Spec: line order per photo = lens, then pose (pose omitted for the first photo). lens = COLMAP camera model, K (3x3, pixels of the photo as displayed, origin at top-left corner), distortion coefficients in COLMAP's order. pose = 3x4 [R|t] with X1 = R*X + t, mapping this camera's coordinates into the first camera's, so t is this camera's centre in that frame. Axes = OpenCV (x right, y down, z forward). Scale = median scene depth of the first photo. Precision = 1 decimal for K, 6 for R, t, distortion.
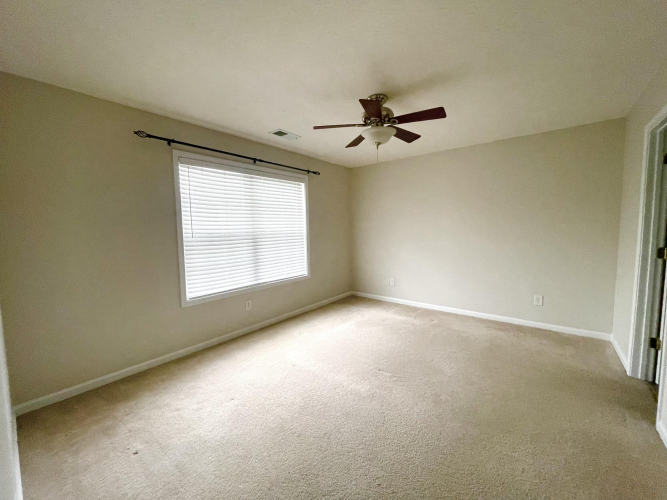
lens RADIAL K [[268.7, 0, 333.3], [0, 268.7, 248.0], [0, 0, 1]] dist [0.001006, 0.000117]
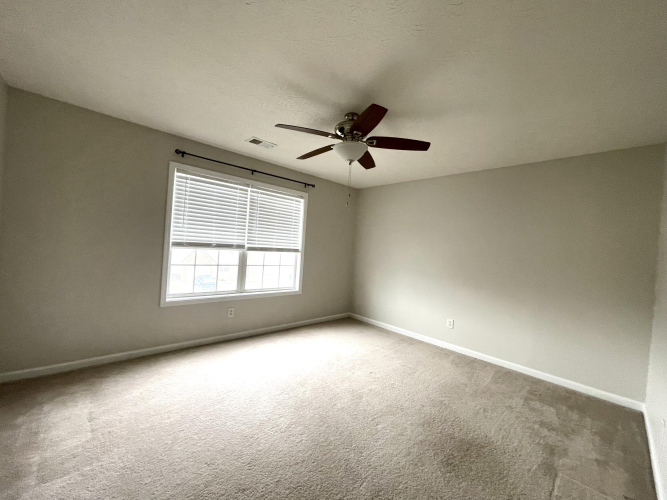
lens RADIAL K [[243.0, 0, 333.5], [0, 243.0, 250.0], [0, 0, 1]] dist [-0.022751, 0.000045]
pose [[0.981423, 0.107627, -0.158826, 0.212463], [-0.115364, 0.992505, -0.040300, -0.037834], [0.153299, 0.057874, 0.986484, 0.159817]]
